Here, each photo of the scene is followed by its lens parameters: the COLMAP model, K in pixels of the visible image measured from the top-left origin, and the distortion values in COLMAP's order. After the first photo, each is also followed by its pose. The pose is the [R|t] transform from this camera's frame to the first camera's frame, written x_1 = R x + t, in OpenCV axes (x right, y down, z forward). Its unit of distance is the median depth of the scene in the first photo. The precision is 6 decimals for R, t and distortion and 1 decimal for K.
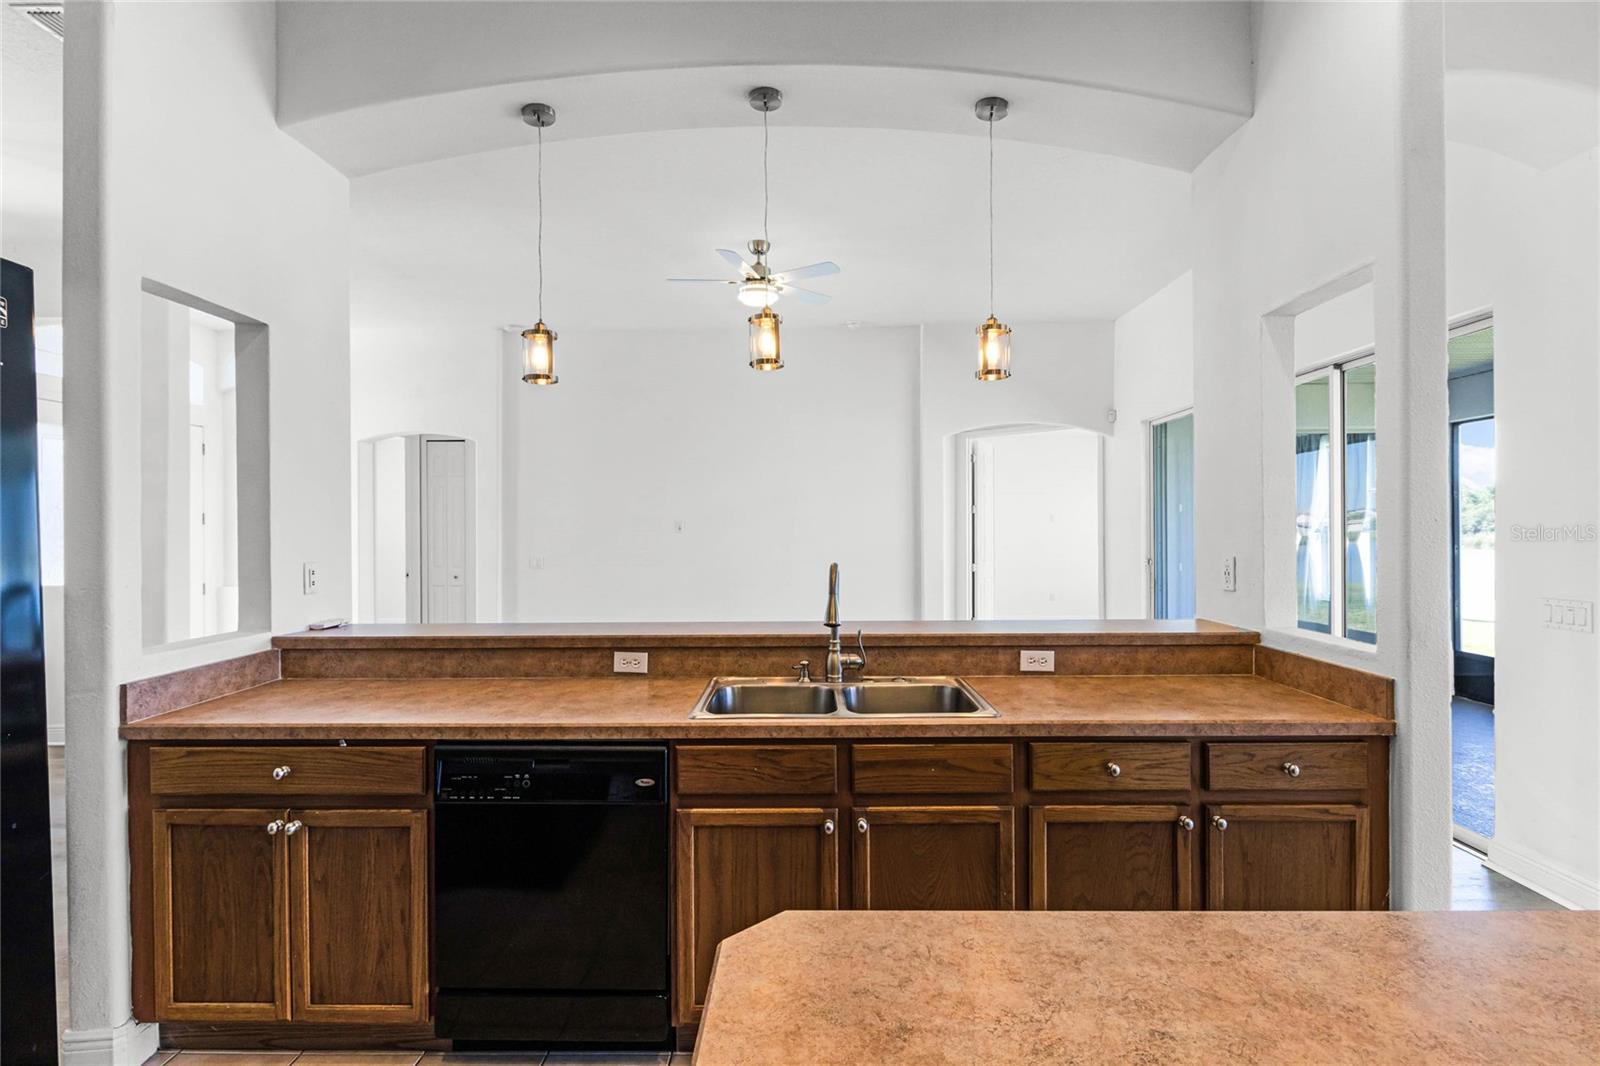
lens RADIAL K [[792.4, 0, 796.7], [0, 792.4, 529.8], [0, 0, 1]] dist [-0.001054, -0.000139]
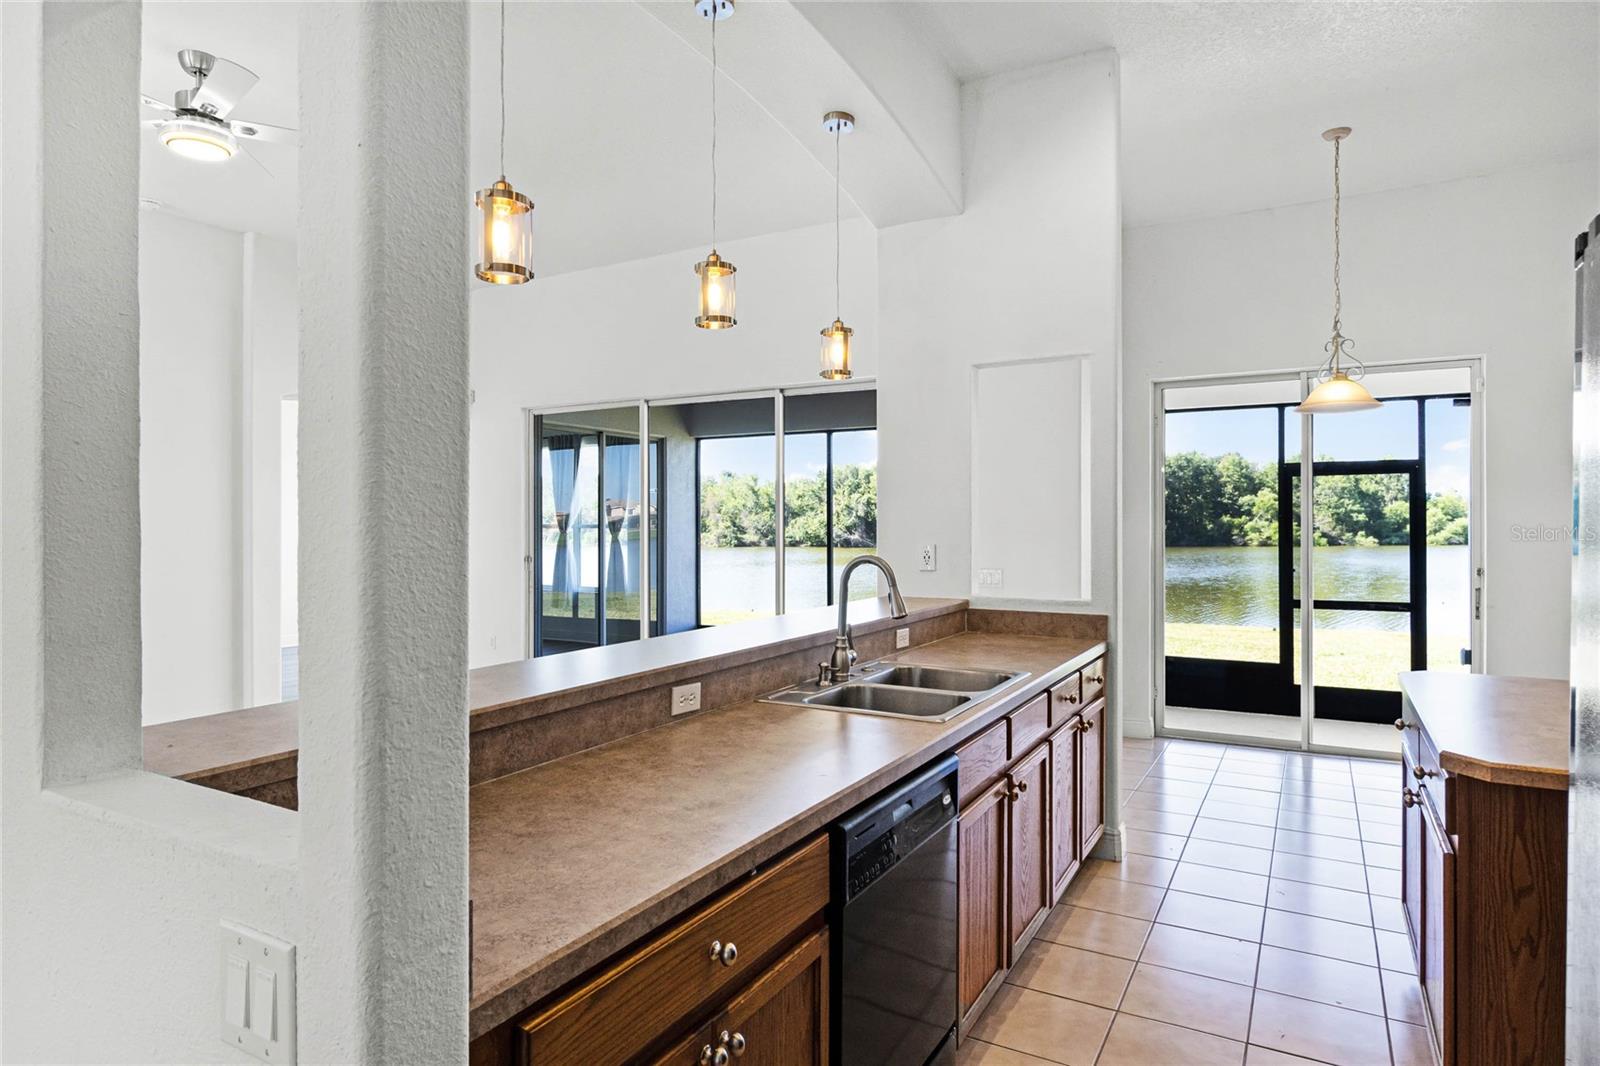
lens RADIAL K [[916.4, 0, 796.2], [0, 916.4, 527.4], [0, 0, 1]] dist [-0.005266, -0.001394]
pose [[0.482647, 0.000399, 0.875815, -0.912000], [0.000439, 1.000000, -0.000697, 0.008146], [-0.875815, 0.000720, 0.482647, 0.498177]]
